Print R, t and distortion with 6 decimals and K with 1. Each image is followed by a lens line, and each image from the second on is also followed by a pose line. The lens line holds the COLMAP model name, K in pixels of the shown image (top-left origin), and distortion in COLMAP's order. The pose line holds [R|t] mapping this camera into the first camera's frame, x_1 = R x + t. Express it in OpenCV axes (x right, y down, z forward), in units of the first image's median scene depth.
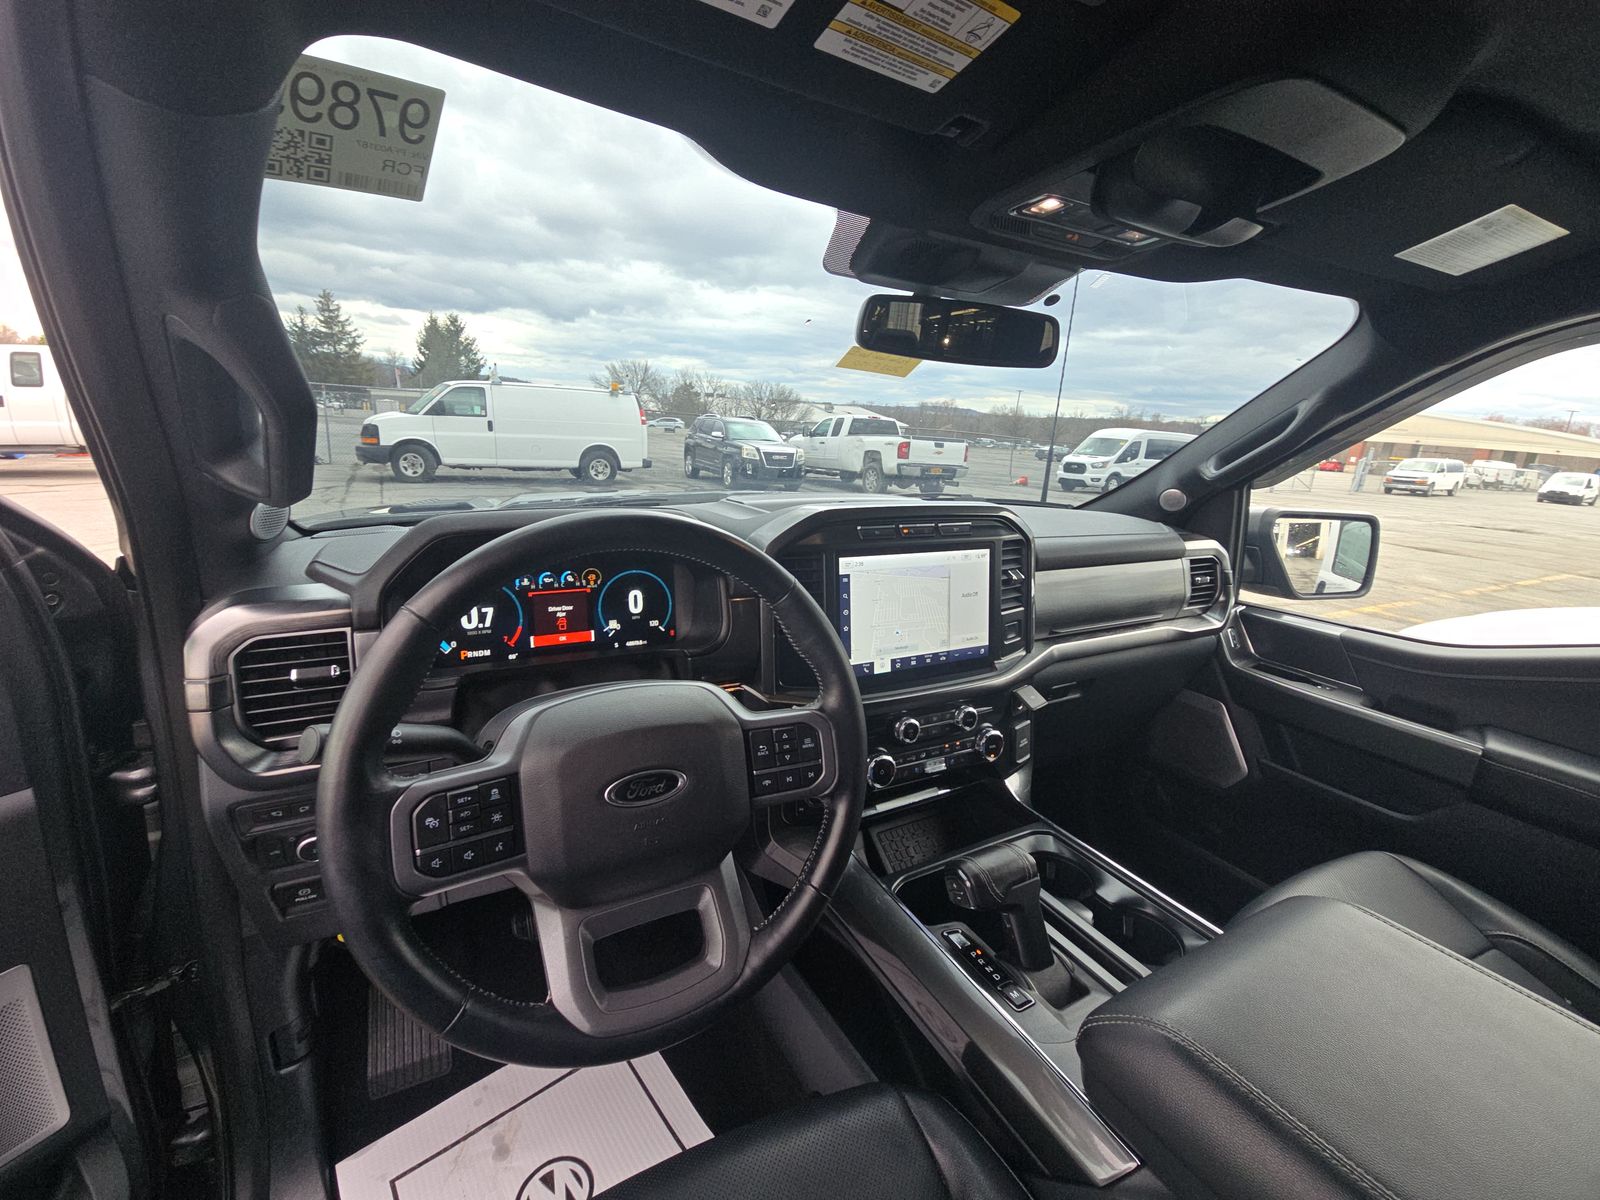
lens RADIAL K [[654.2, 0, 800.0], [0, 654.2, 600.0], [0, 0, 1]] dist [-0.000028, -0.000353]
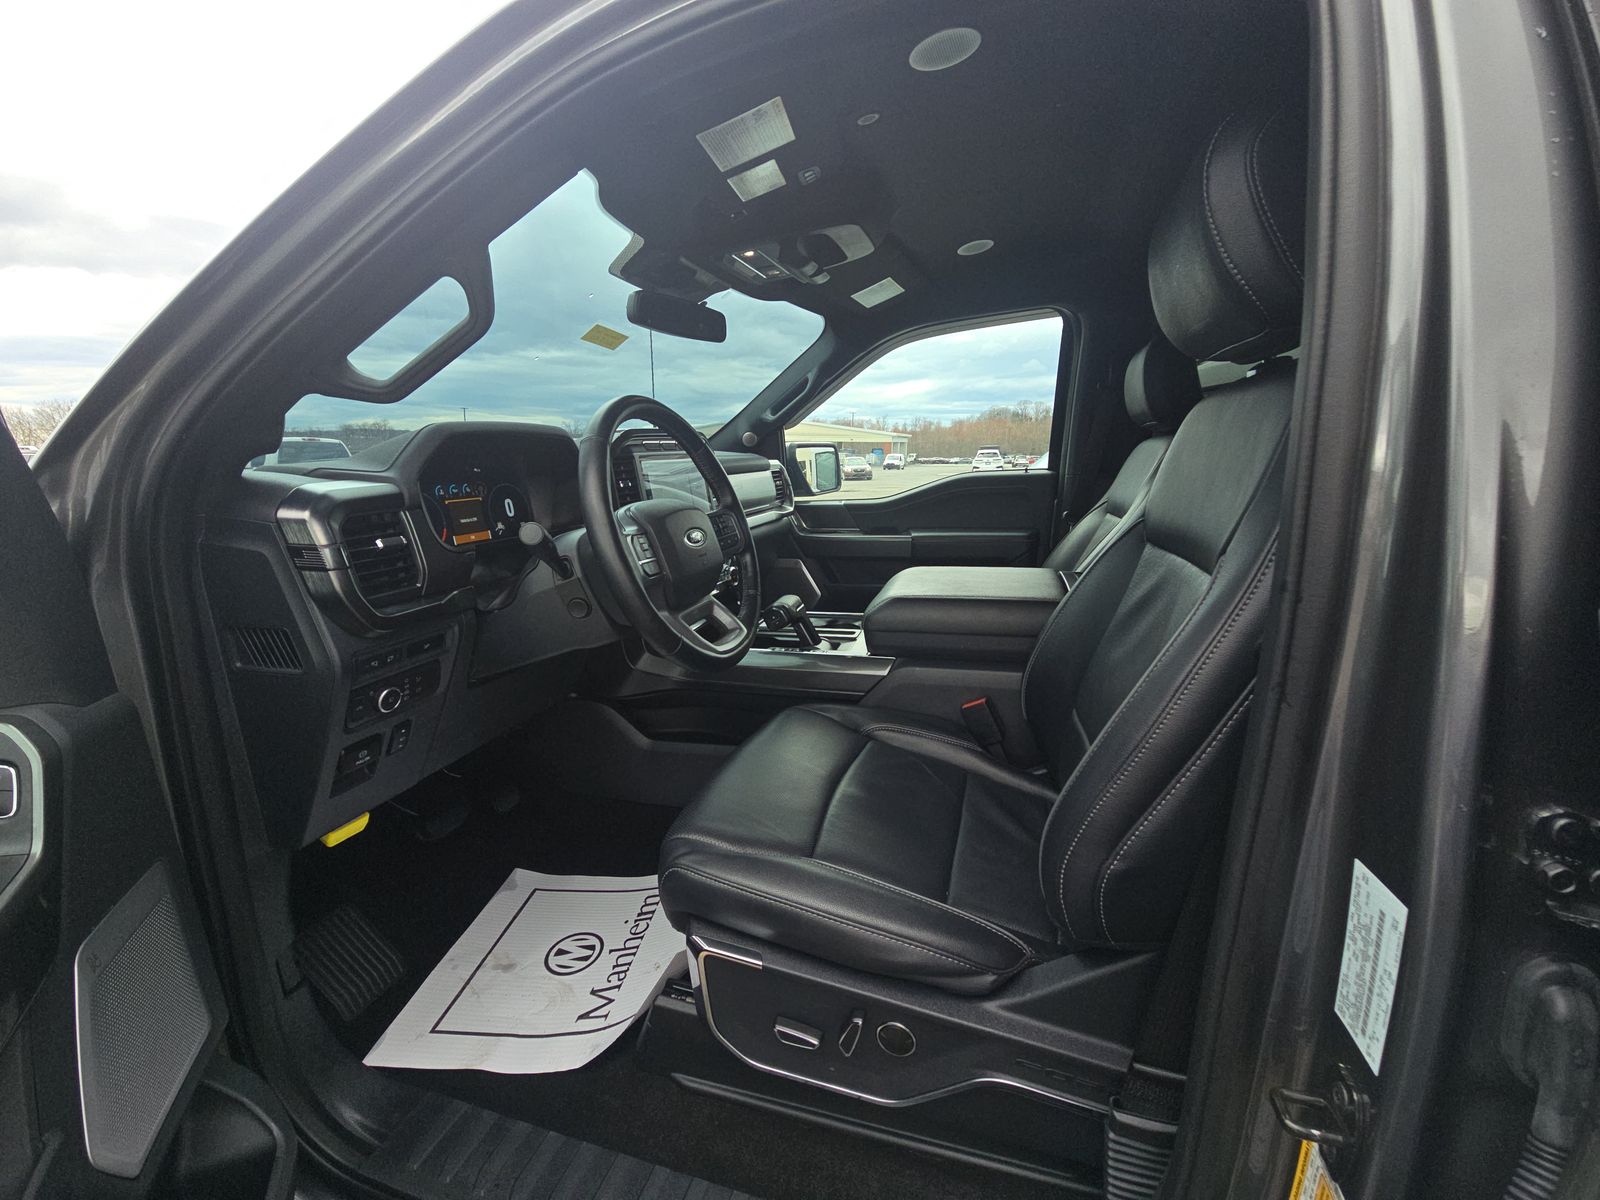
lens RADIAL K [[638.8, 0, 800.0], [0, 638.8, 600.0], [0, 0, 1]] dist [0.000305, -0.000090]
pose [[0.716942, -0.220870, 0.661220, -0.648574], [0.231736, 0.970053, 0.072766, 0.201783], [-0.657490, 0.101059, 0.746655, -0.292129]]
